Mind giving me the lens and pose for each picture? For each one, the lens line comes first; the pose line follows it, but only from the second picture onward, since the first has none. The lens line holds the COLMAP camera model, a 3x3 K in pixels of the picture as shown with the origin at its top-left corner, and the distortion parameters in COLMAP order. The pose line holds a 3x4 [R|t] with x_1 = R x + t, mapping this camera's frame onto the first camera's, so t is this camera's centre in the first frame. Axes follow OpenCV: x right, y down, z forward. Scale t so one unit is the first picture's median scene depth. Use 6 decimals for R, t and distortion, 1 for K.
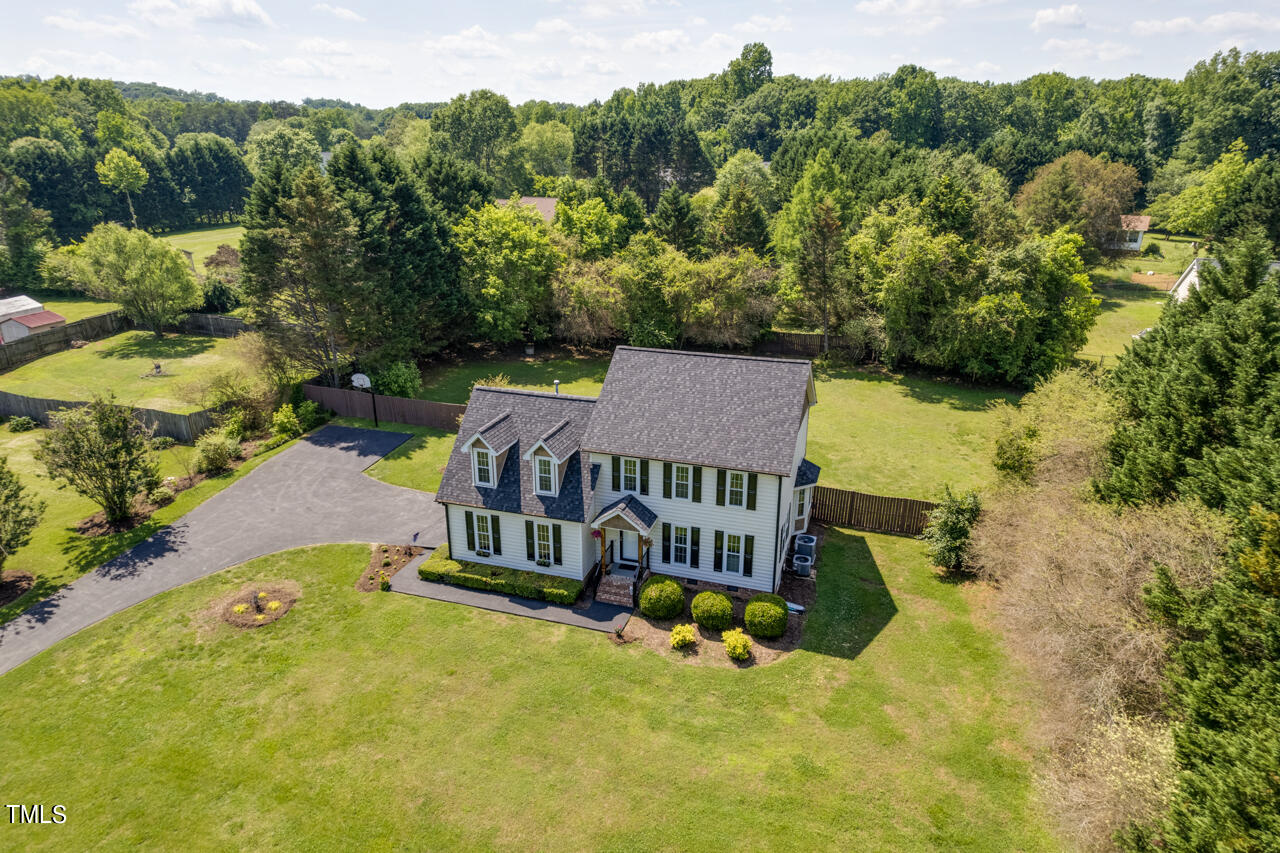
lens RADIAL K [[787.0, 0, 642.5], [0, 787.0, 436.0], [0, 0, 1]] dist [0.095598, -0.074224]
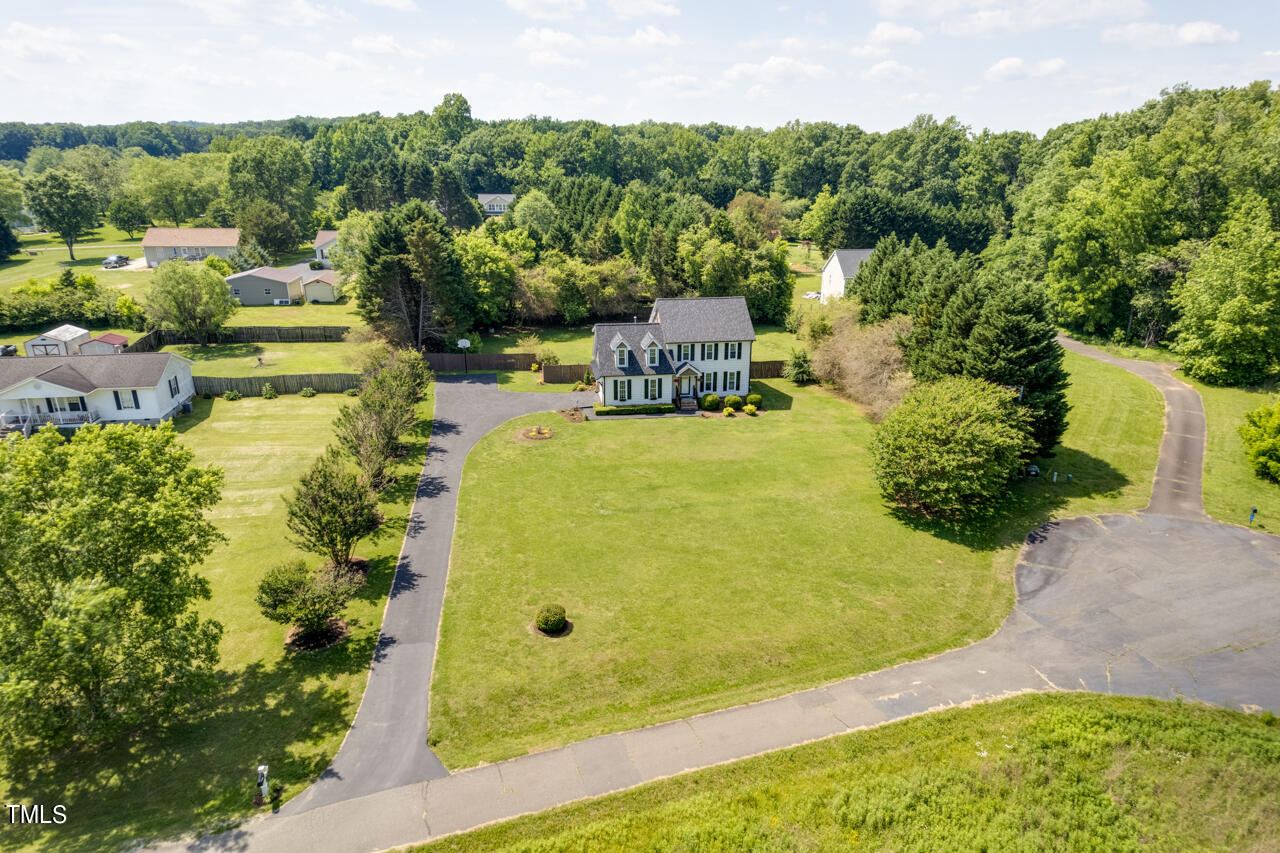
lens RADIAL K [[787.0, 0, 642.5], [0, 787.0, 436.0], [0, 0, 1]] dist [0.095598, -0.074224]
pose [[0.896303, -0.146231, 0.418637, -0.645623], [0.156442, 0.987636, 0.010042, 0.142419], [-0.414929, 0.056492, 0.908098, -0.568888]]
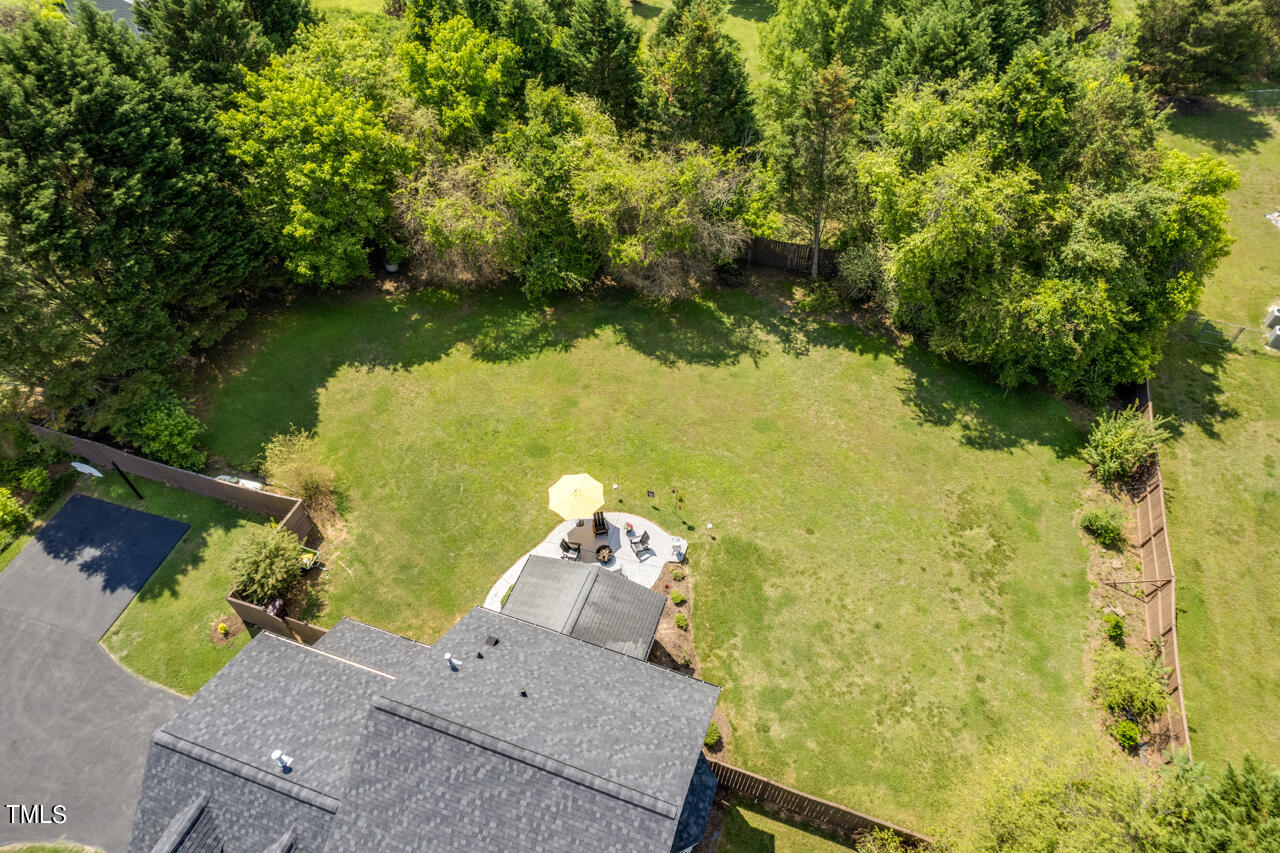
lens RADIAL K [[787.0, 0, 642.5], [0, 787.0, 436.0], [0, 0, 1]] dist [0.095598, -0.074224]
pose [[0.999562, 0.022441, -0.019298, 0.114641], [-0.010535, 0.879066, 0.476584, -0.372267], [0.027659, -0.476172, 0.878917, 0.366558]]
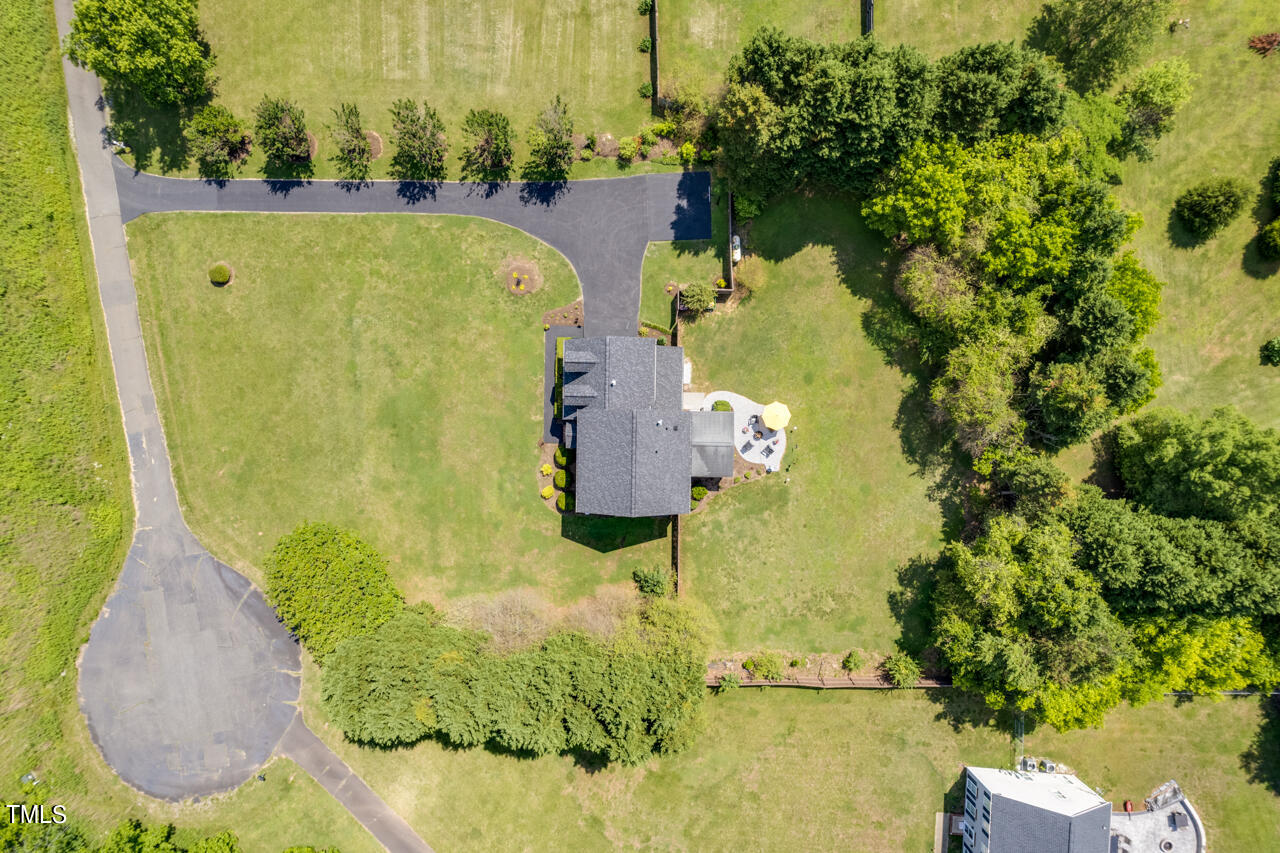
lens RADIAL K [[787.0, 0, 642.5], [0, 787.0, 436.0], [0, 0, 1]] dist [0.095598, -0.074224]
pose [[0.290103, 0.956942, 0.010070, 0.007916], [-0.339674, 0.093126, 0.935922, -1.140145], [0.894686, -0.274934, 0.352064, 0.241332]]
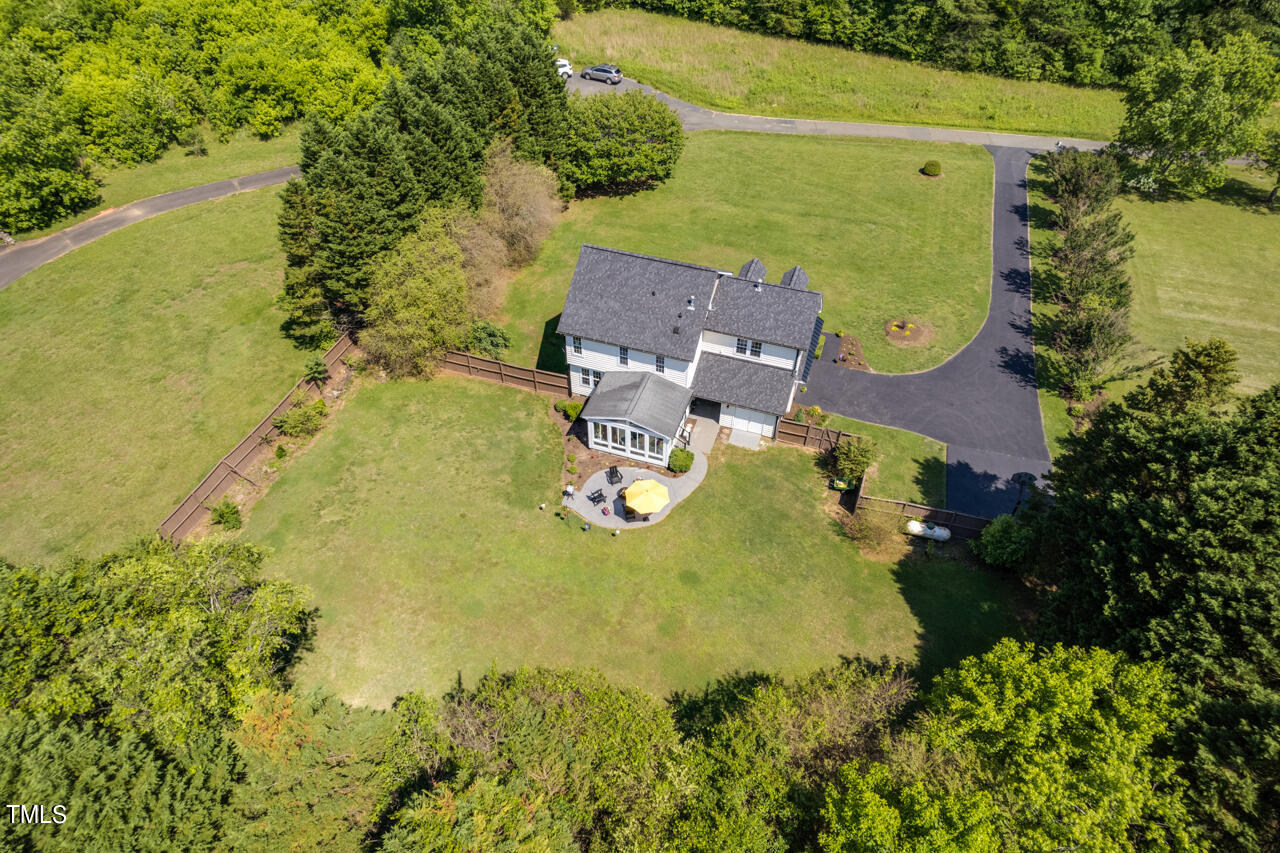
lens RADIAL K [[787.0, 0, 642.5], [0, 787.0, 436.0], [0, 0, 1]] dist [0.095598, -0.074224]
pose [[-0.999847, -0.017406, 0.001736, 0.056111], [-0.005390, 0.401033, 0.916048, -0.776461], [-0.016641, 0.915898, -0.401065, 1.145379]]
